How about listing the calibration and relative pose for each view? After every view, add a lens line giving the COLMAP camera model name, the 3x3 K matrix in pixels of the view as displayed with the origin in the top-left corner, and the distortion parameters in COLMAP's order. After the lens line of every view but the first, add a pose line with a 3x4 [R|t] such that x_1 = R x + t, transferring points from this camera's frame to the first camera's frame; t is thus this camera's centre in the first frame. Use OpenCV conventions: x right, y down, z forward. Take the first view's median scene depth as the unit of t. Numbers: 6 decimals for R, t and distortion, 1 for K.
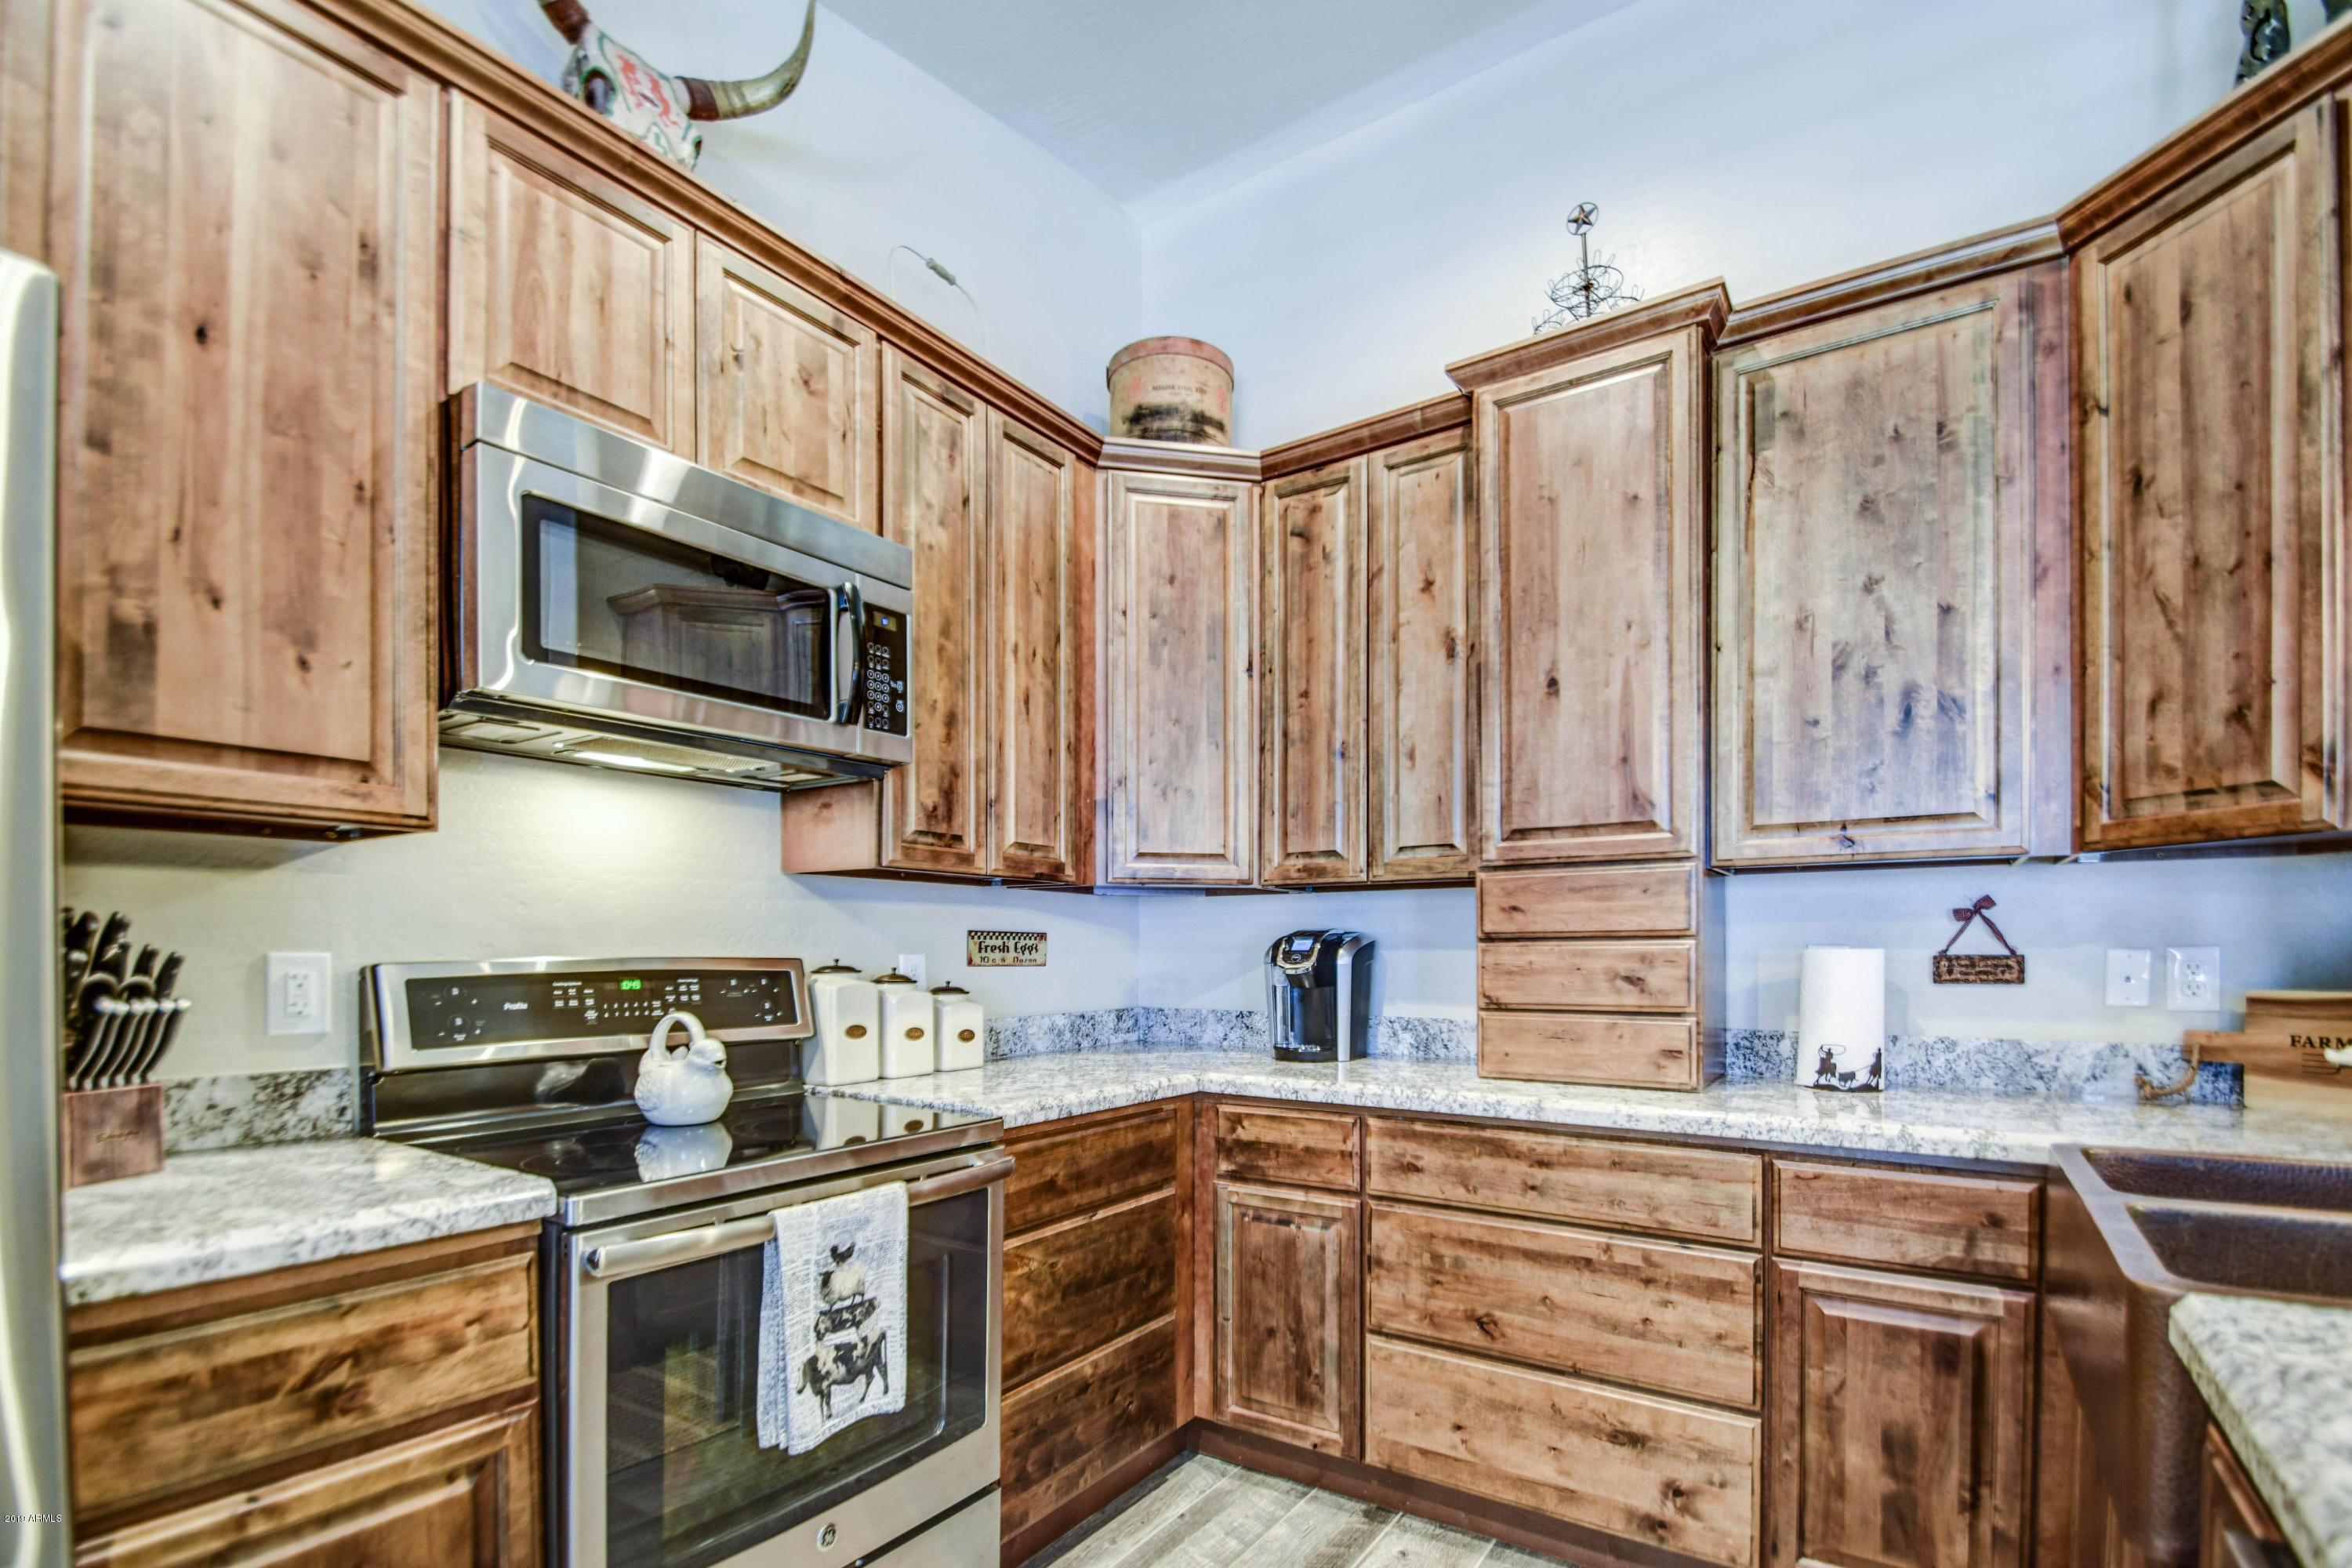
lens RADIAL K [[1093.1, 0, 1165.3], [0, 1093.1, 952.5], [0, 0, 1]] dist [0.010867, -0.012072]
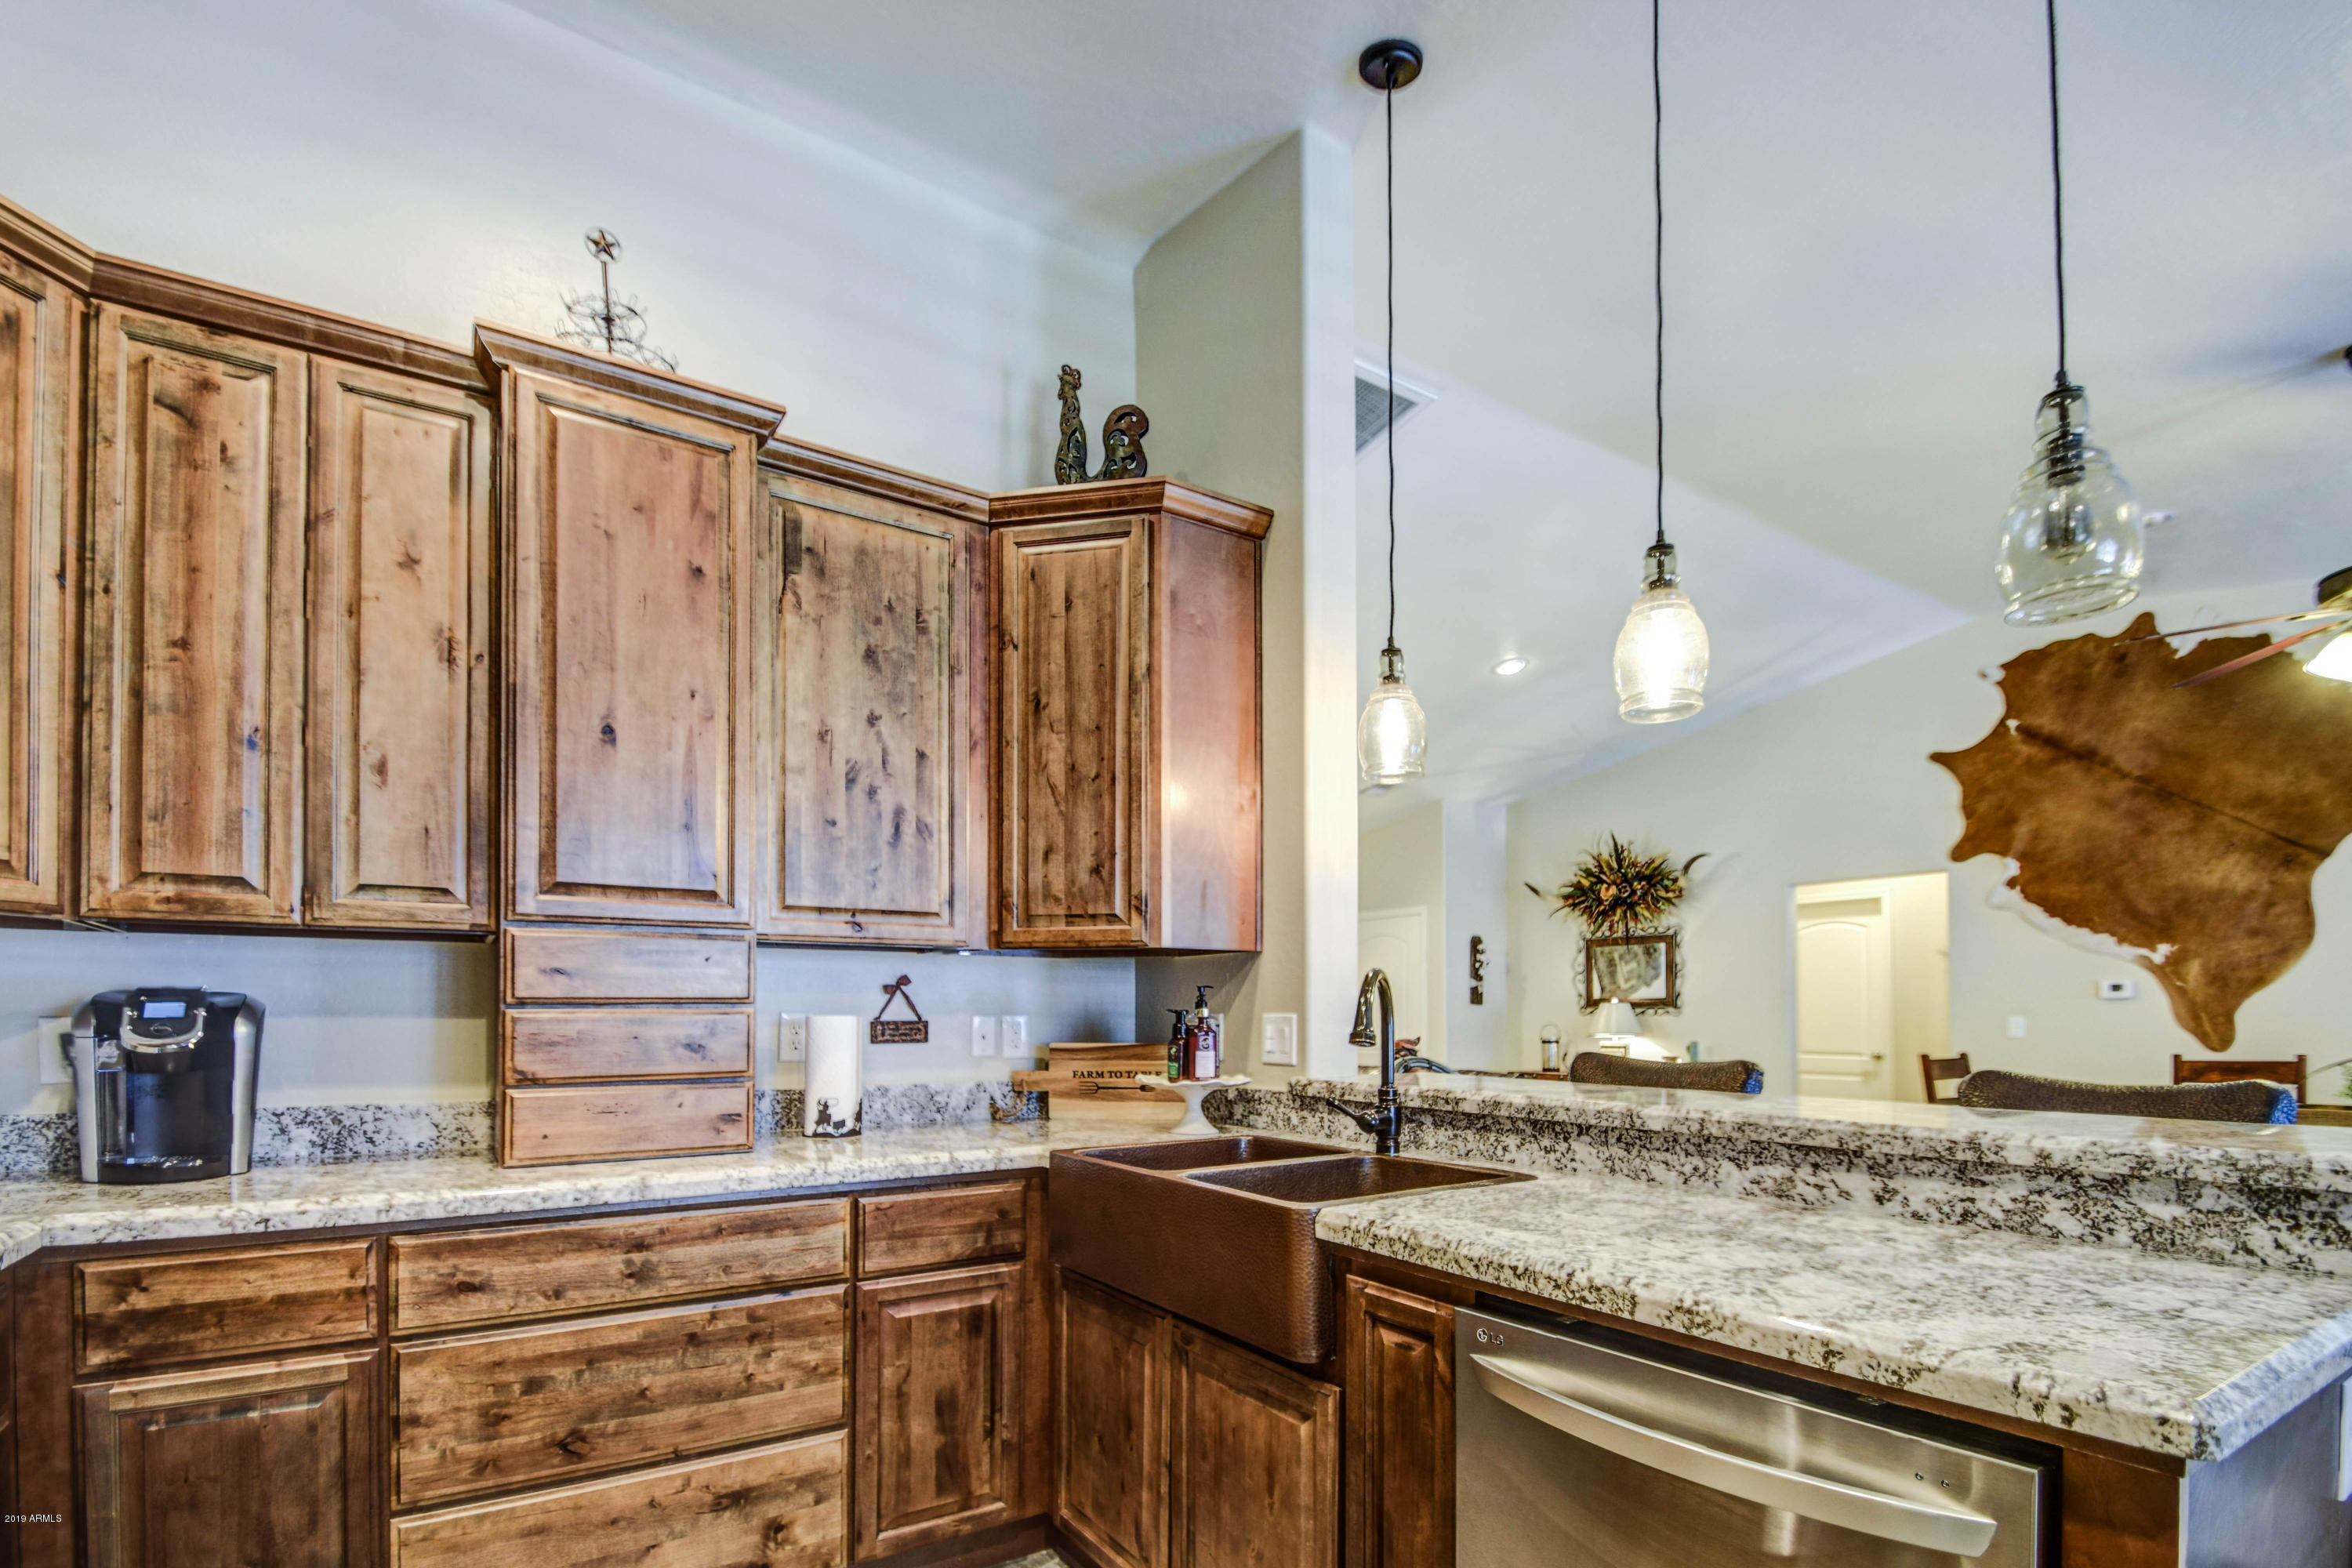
lens RADIAL K [[1096.8, 0, 1174.9], [0, 1096.8, 997.2], [0, 0, 1]] dist [0.008750, -0.011072]
pose [[0.375357, 0.015703, 0.926747, -0.346669], [0.003002, 0.999831, -0.018158, -0.001181], [-0.926875, 0.009598, 0.375247, 0.218310]]
